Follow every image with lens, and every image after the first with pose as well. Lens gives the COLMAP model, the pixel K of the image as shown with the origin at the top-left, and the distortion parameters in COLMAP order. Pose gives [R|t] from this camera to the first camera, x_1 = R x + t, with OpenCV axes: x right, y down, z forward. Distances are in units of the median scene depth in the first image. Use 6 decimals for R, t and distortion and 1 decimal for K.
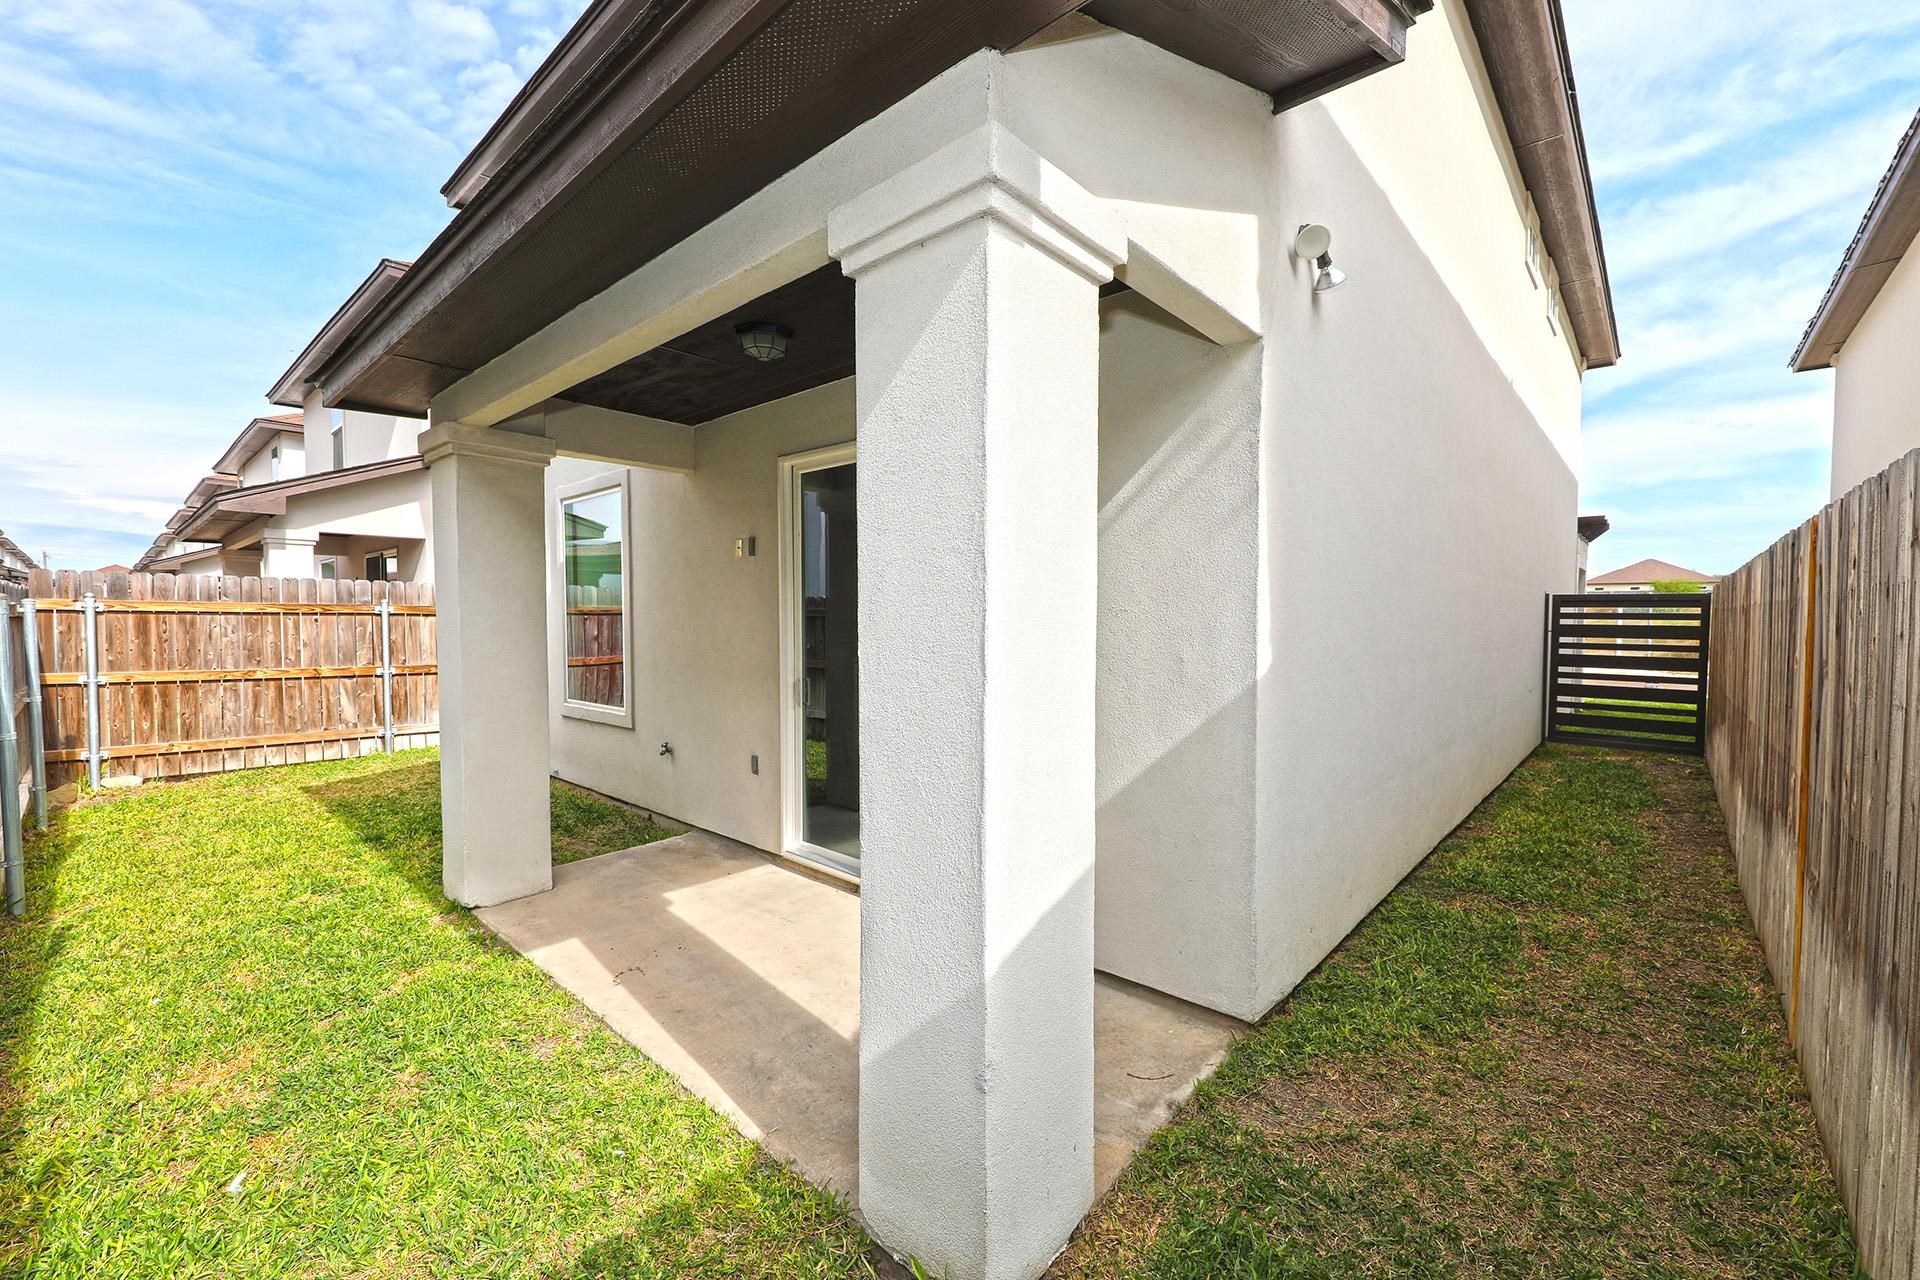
lens RADIAL K [[780.3, 0, 960.0], [0, 780.3, 640.0], [0, 0, 1]] dist [0.000515, 0.000030]
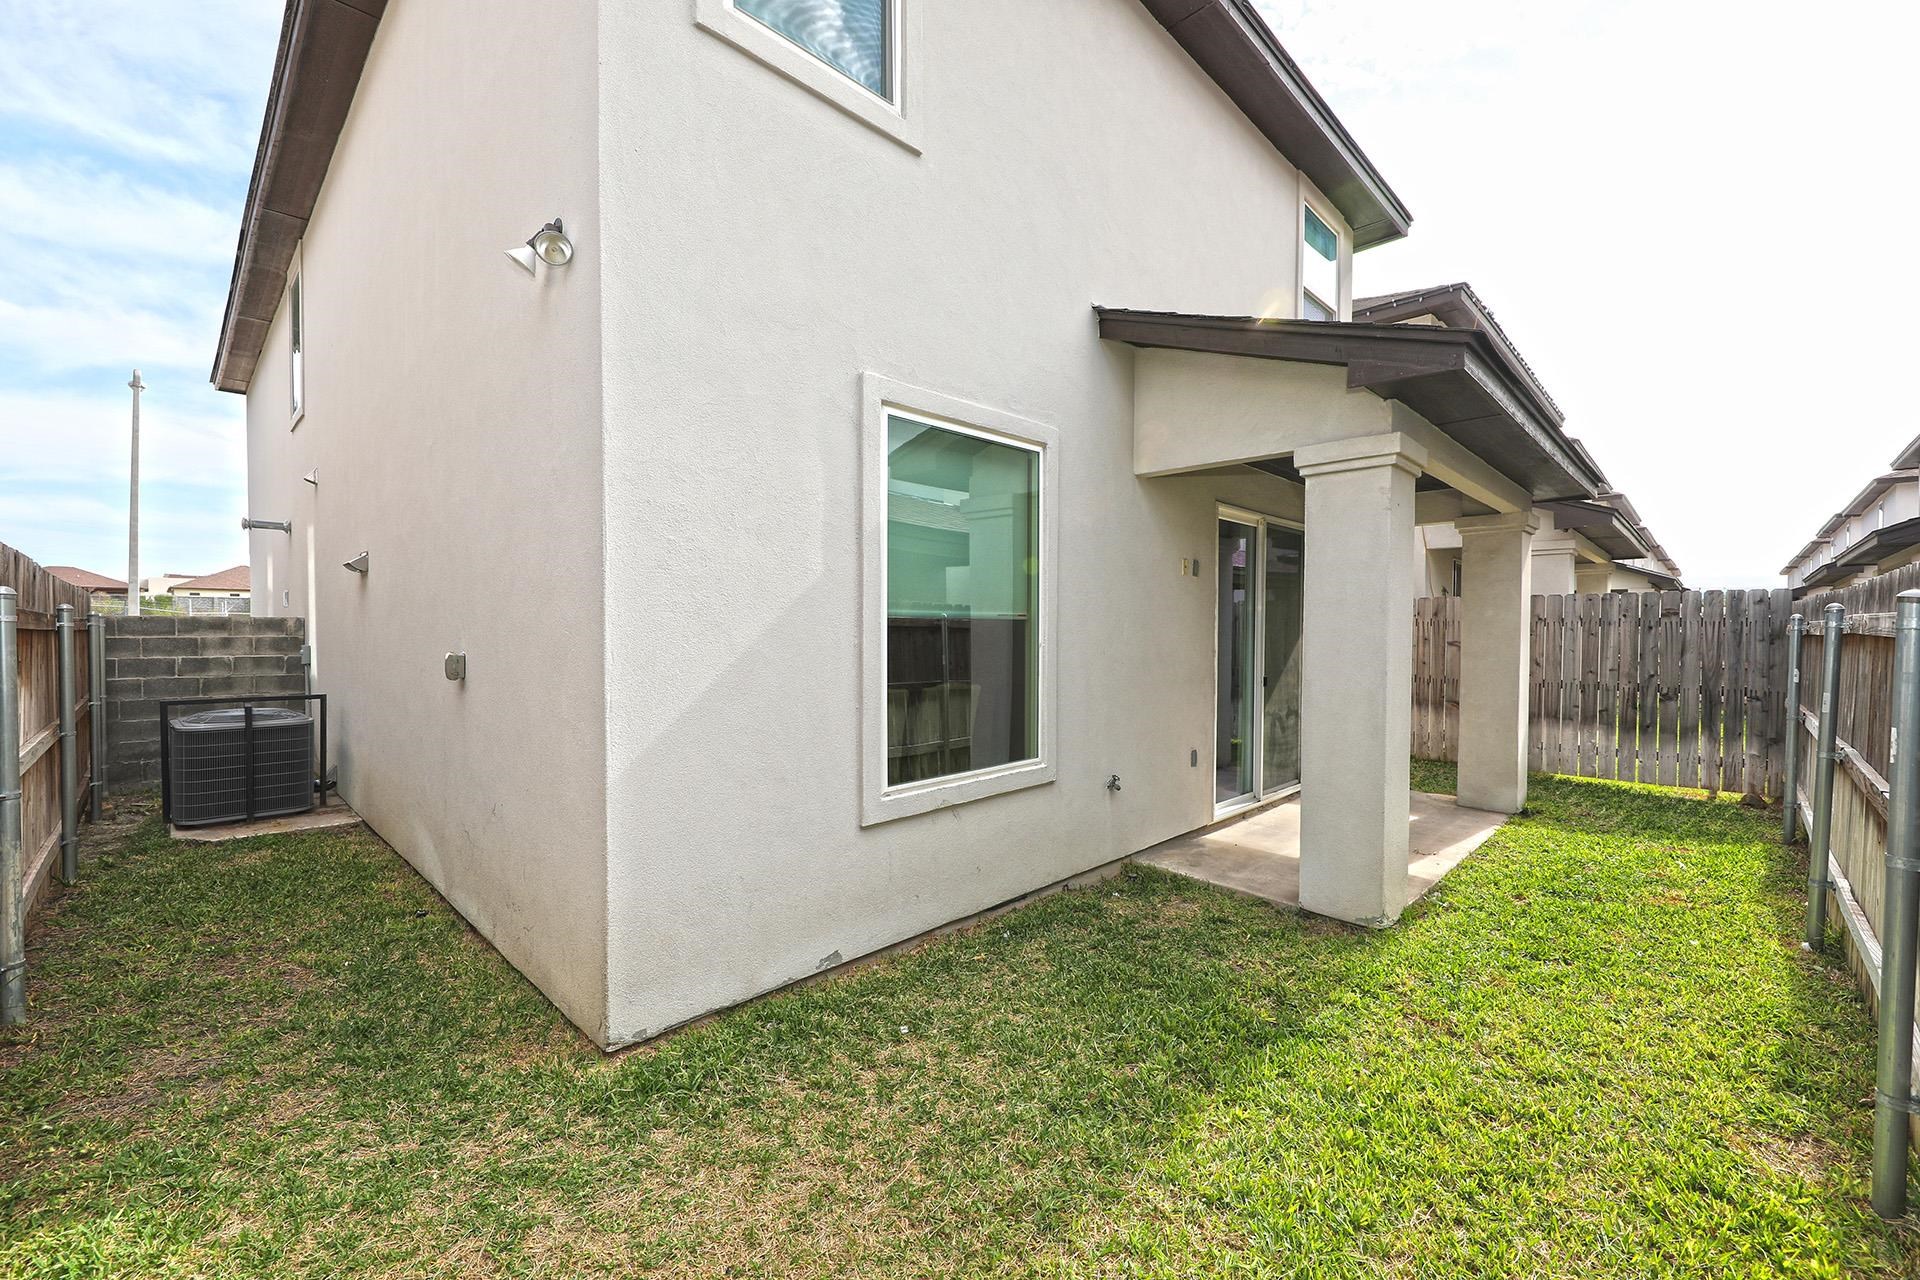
lens RADIAL K [[780.3, 0, 960.0], [0, 780.3, 640.0], [0, 0, 1]] dist [0.000515, 0.000030]
pose [[0.047825, -0.023565, 0.998578, -1.419087], [0.031048, 0.999274, 0.022095, -0.049078], [-0.998373, 0.029948, 0.048521, 1.282154]]
